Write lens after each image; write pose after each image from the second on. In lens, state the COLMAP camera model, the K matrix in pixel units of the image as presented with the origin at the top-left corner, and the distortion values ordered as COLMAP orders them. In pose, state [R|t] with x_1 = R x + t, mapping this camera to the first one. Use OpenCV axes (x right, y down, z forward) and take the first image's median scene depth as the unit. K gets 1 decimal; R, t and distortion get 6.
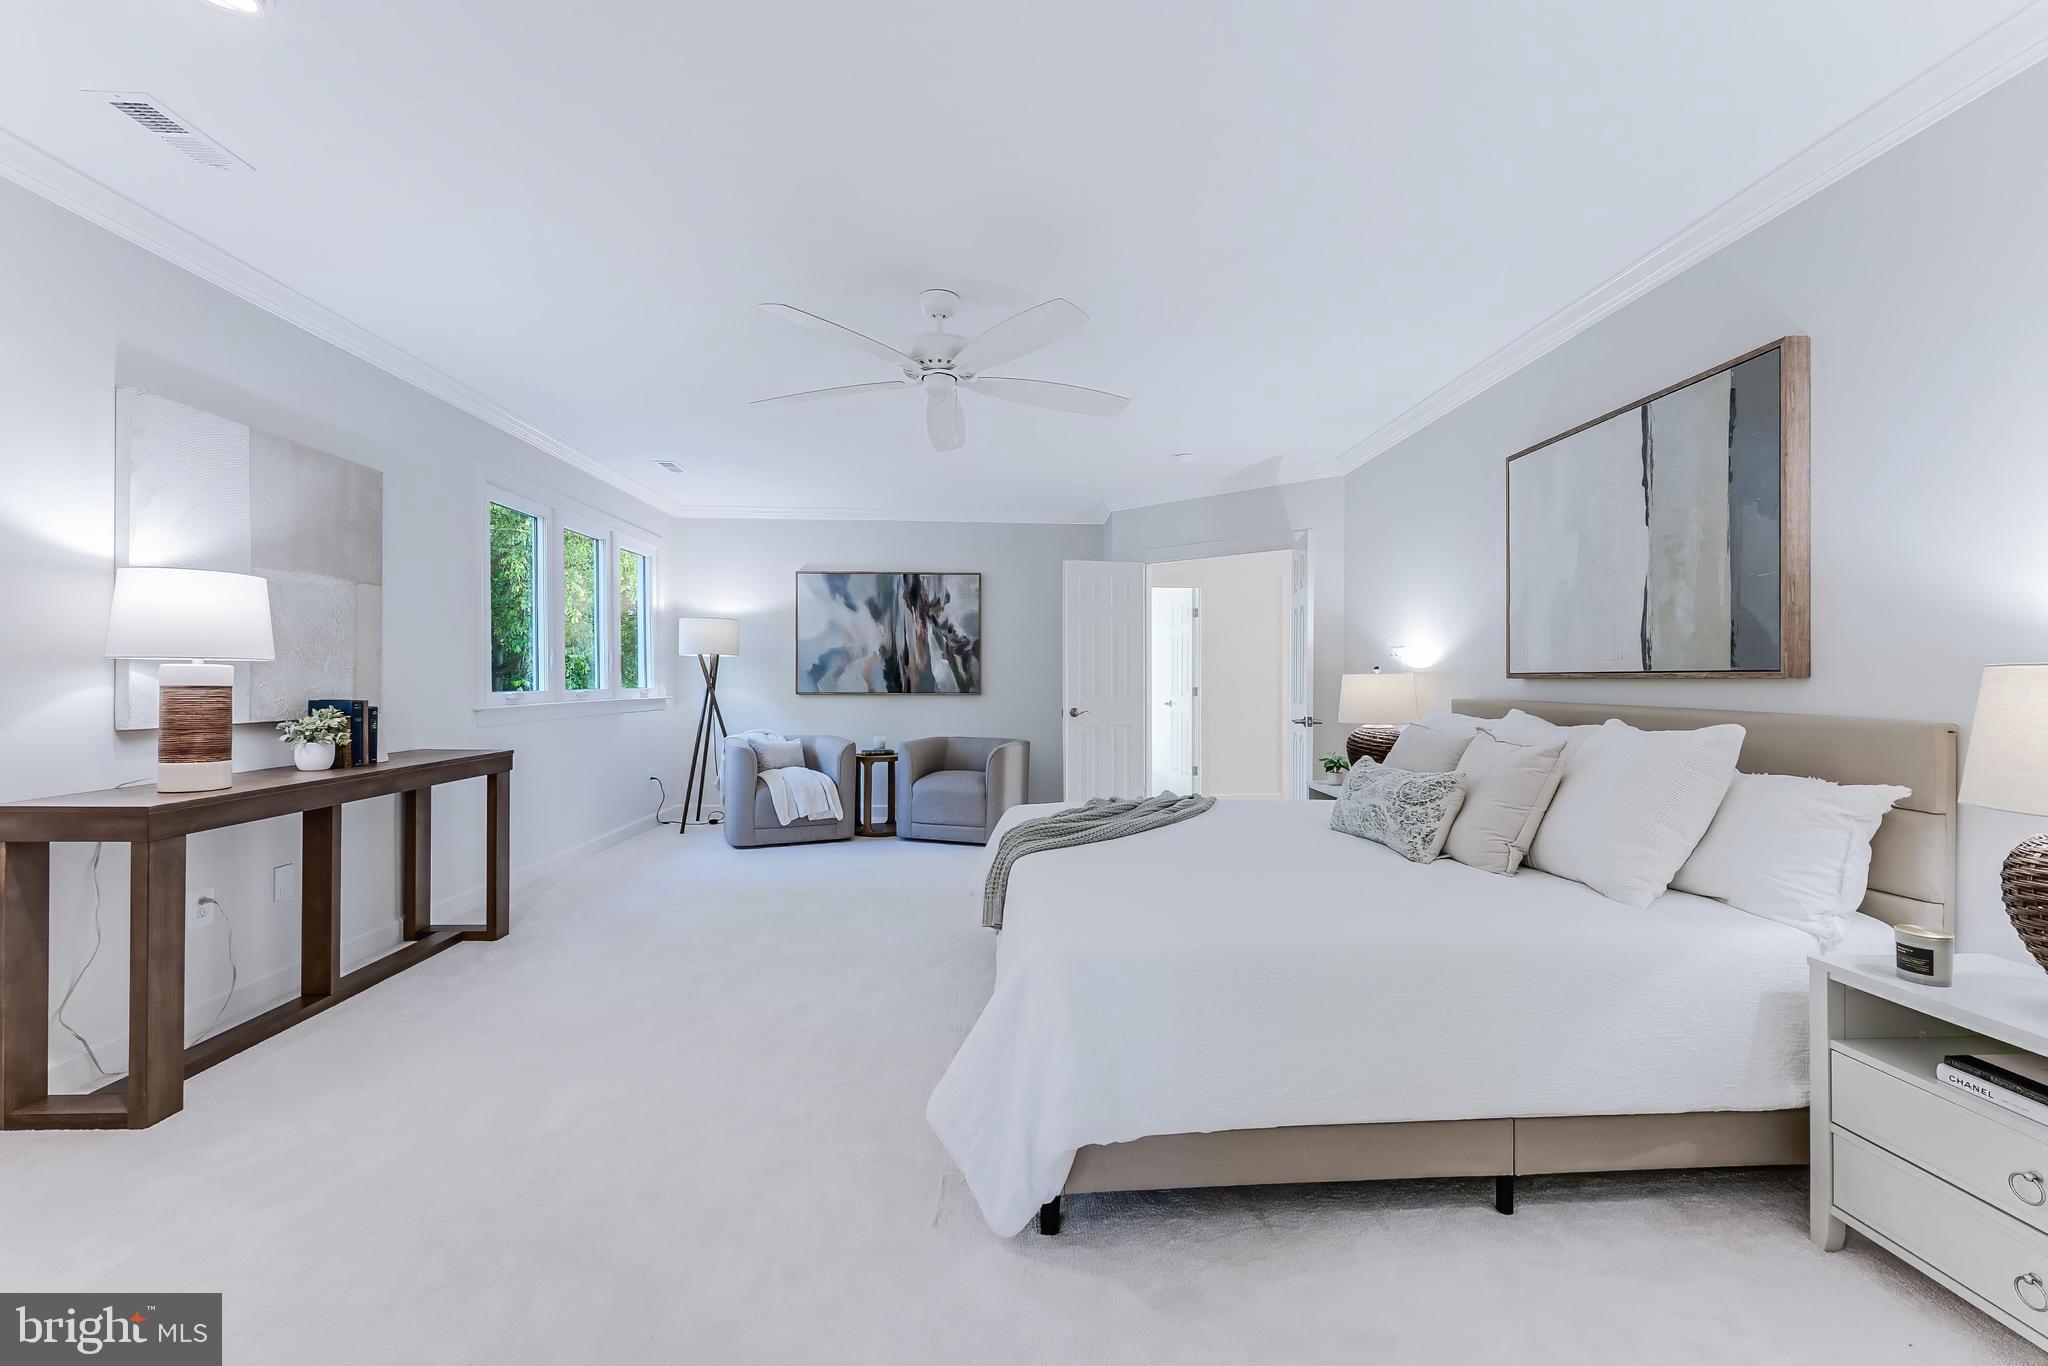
lens RADIAL K [[831.0, 0, 1037.8], [0, 831.0, 679.9], [0, 0, 1]] dist [0.000088, -0.000022]
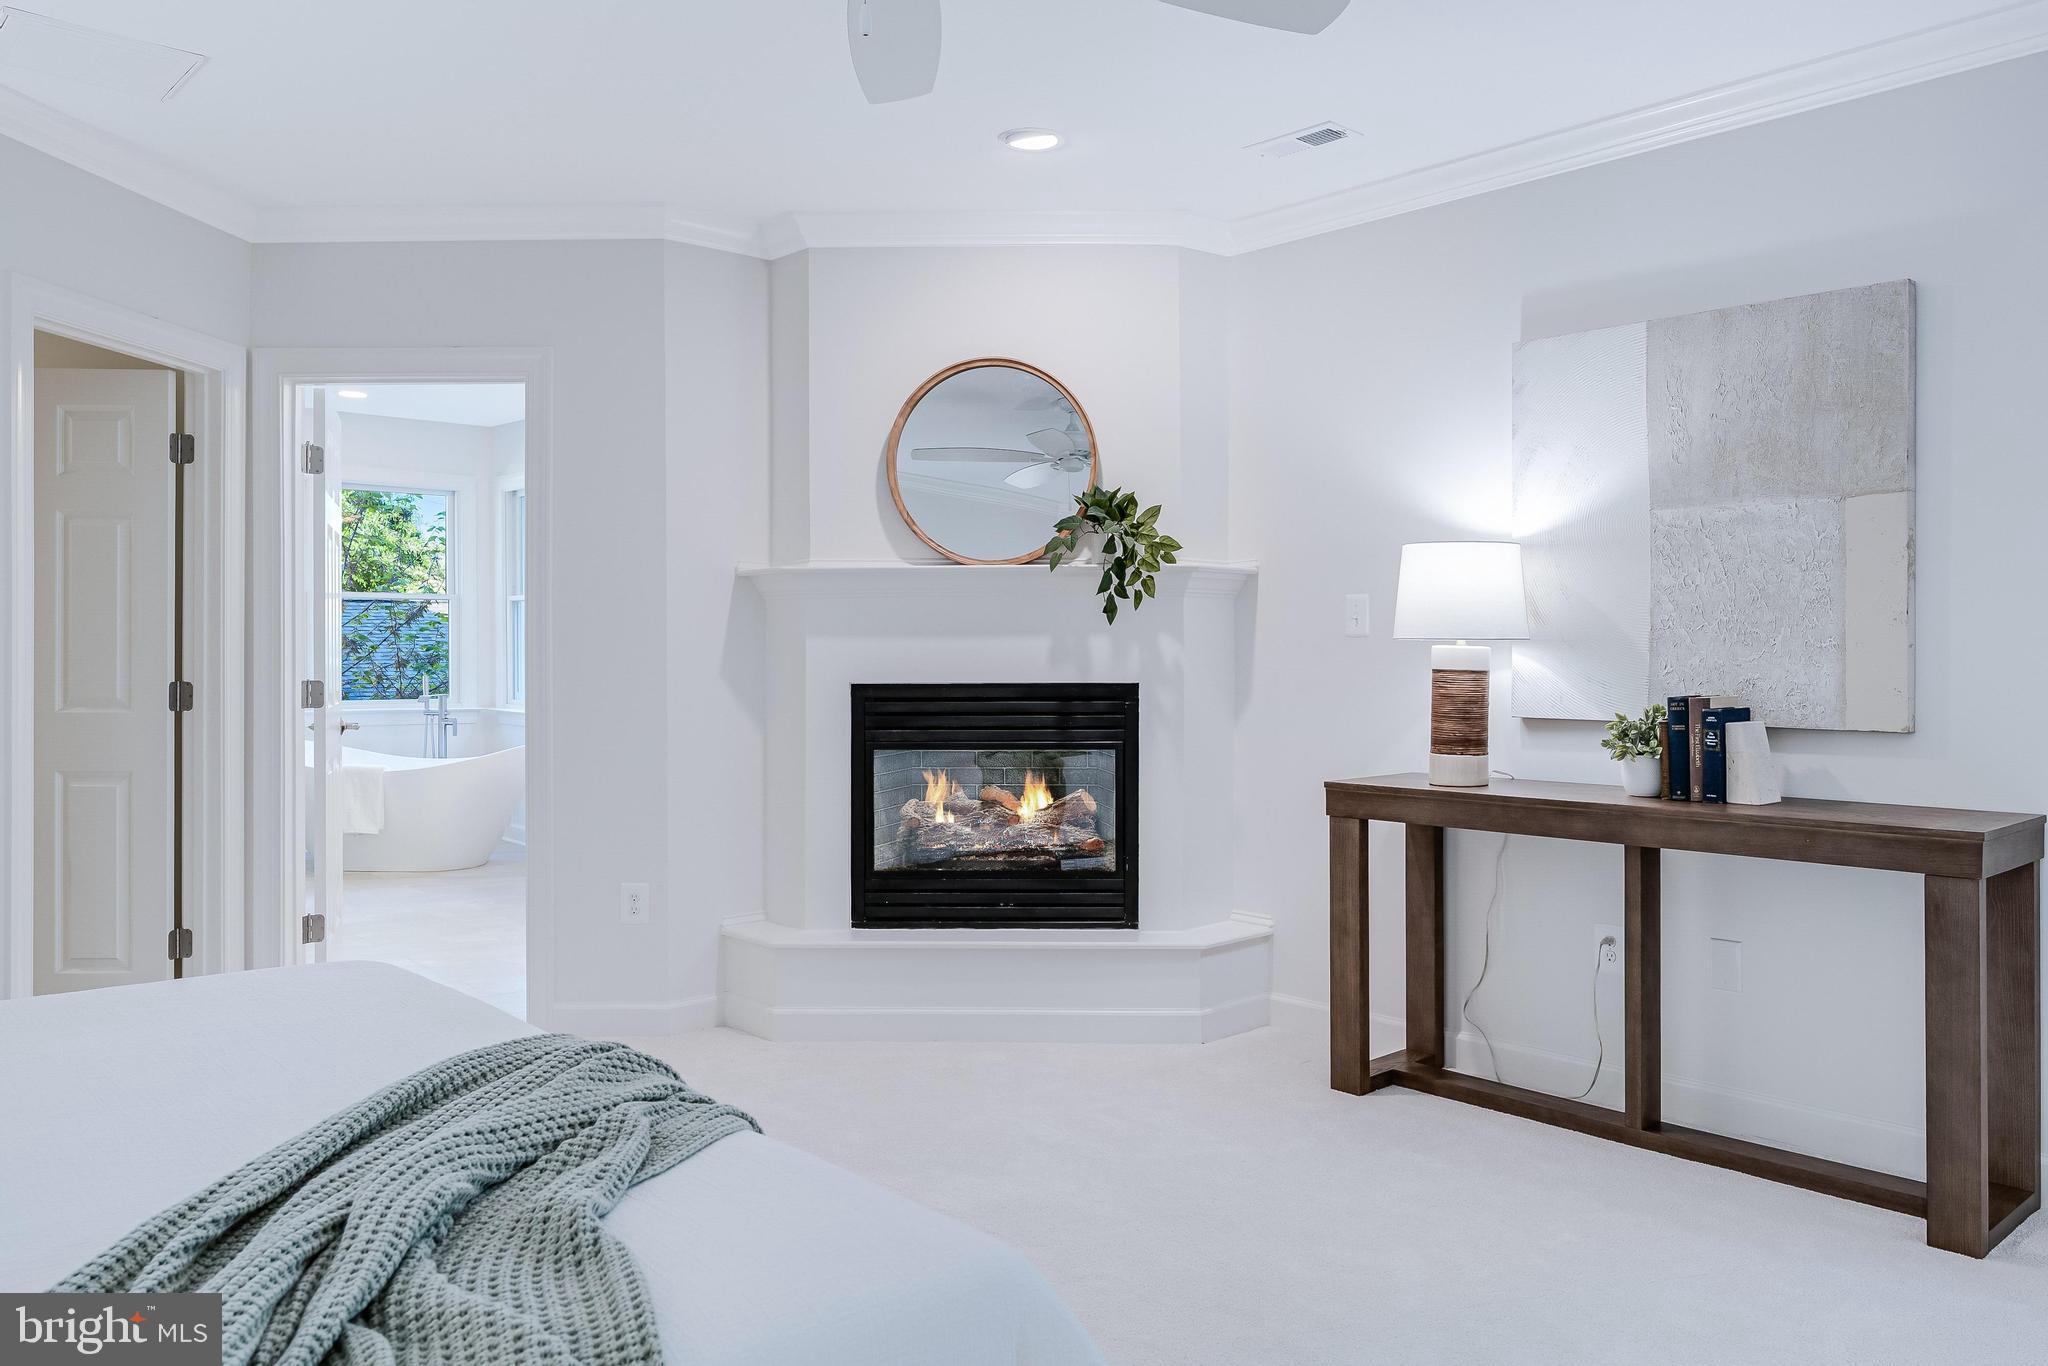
lens RADIAL K [[1537.1, 0, 1148.7], [0, 1537.1, 654.6], [0, 0, 1]] dist [-0.010252, -0.001777]
pose [[-0.762298, -0.000674, -0.647226, 0.272366], [0.002491, 0.999989, -0.003976, -0.003240], [0.647222, -0.004643, -0.762288, 1.673631]]
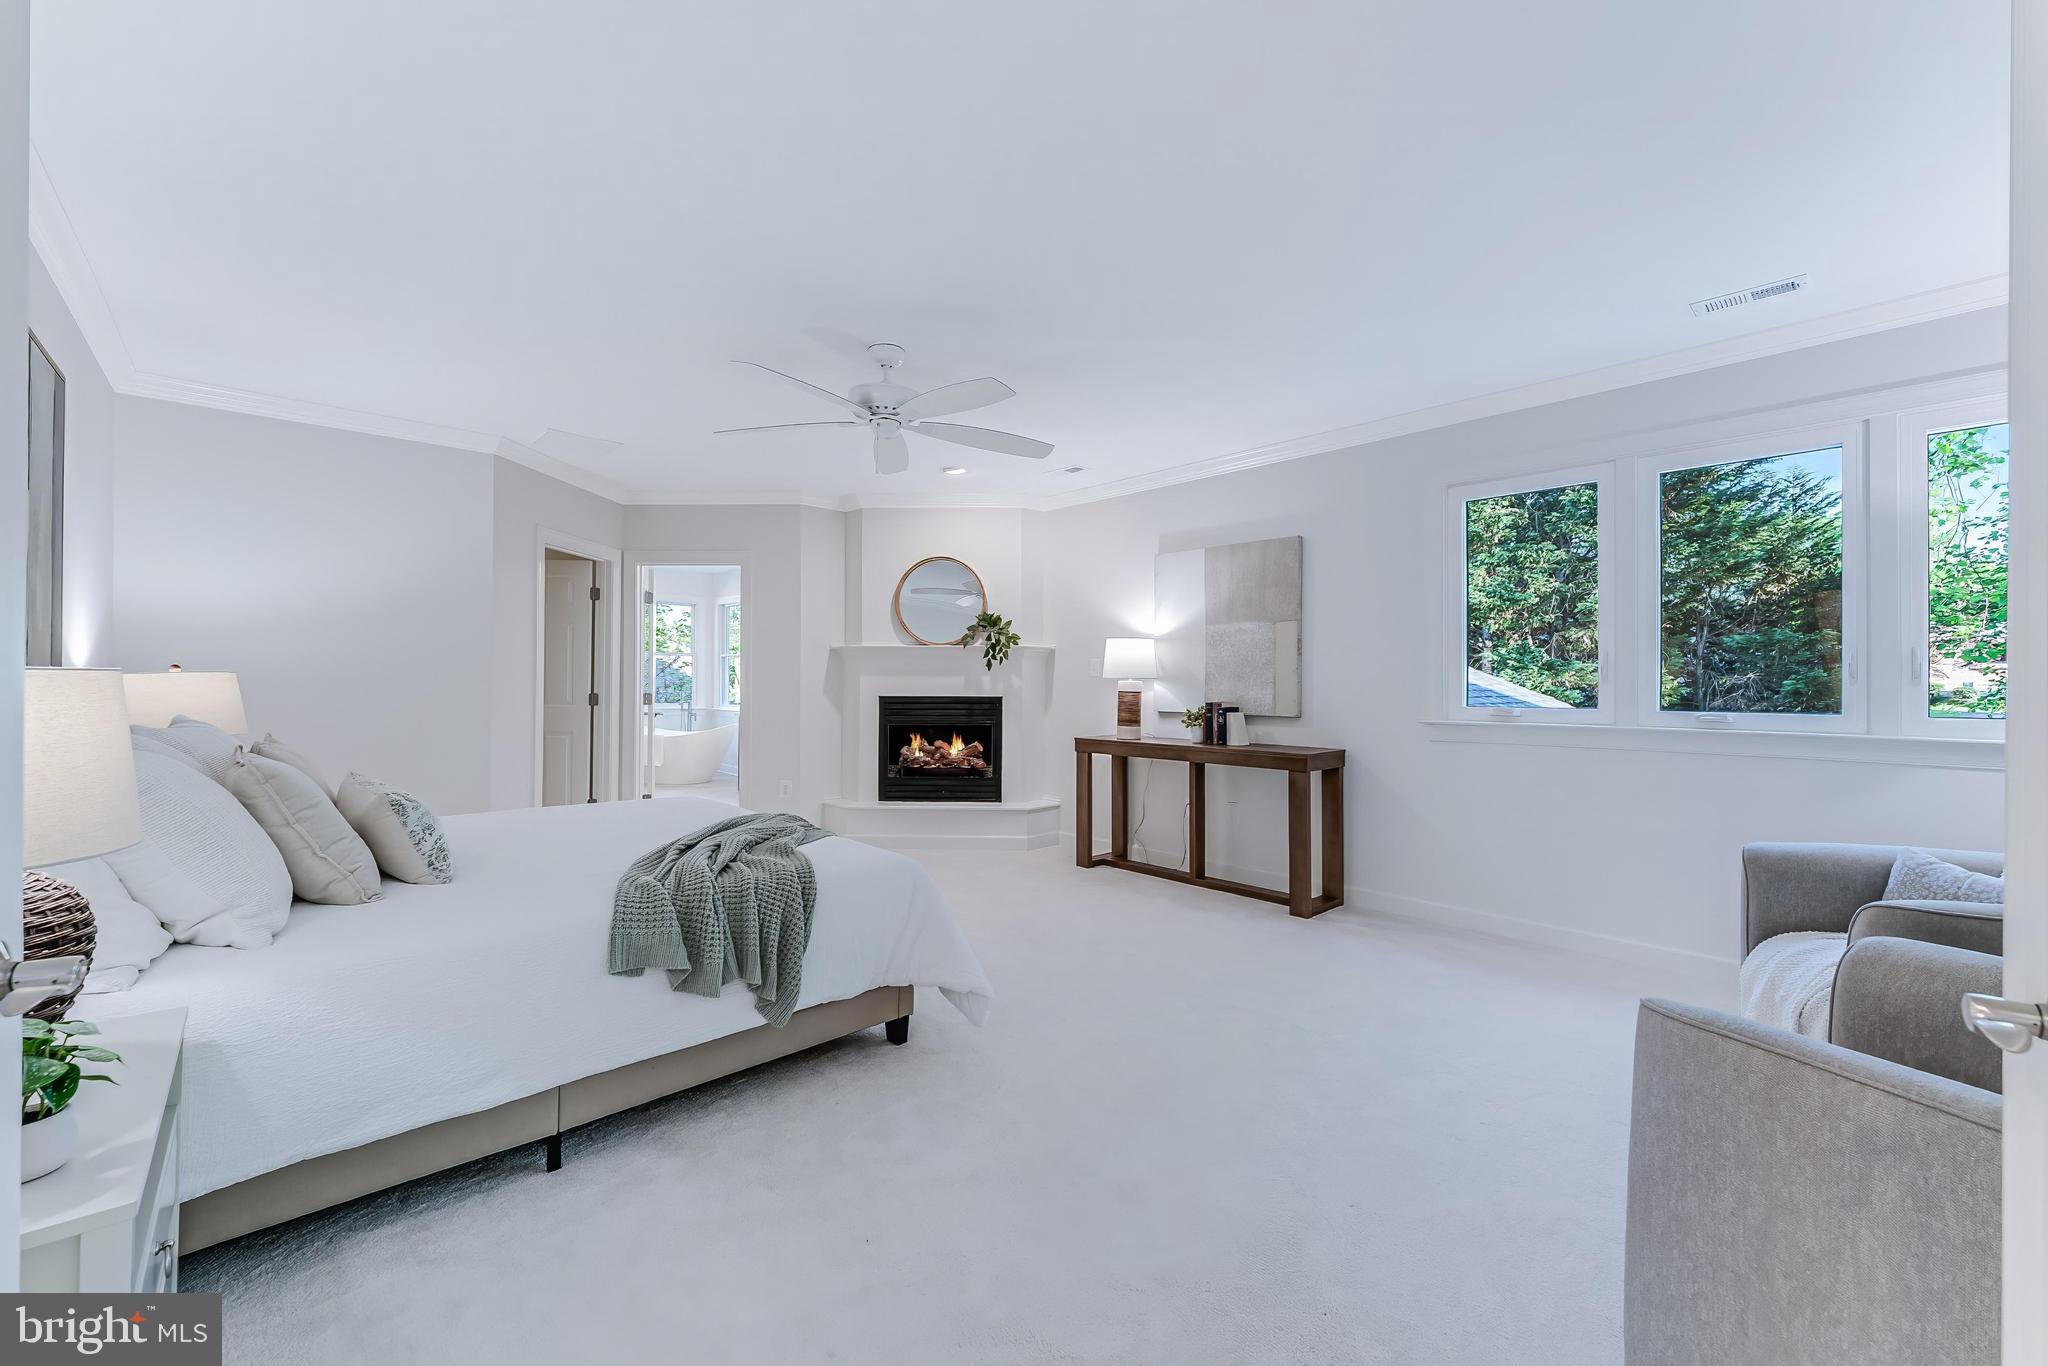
lens RADIAL K [[831.0, 0, 1037.8], [0, 831.0, 679.9], [0, 0, 1]] dist [0.000088, -0.000022]
pose [[-0.771577, -0.008907, -0.636073, 0.462184], [-0.003563, 0.999947, -0.009680, -0.000730], [0.636126, -0.005203, -0.771568, 2.060866]]
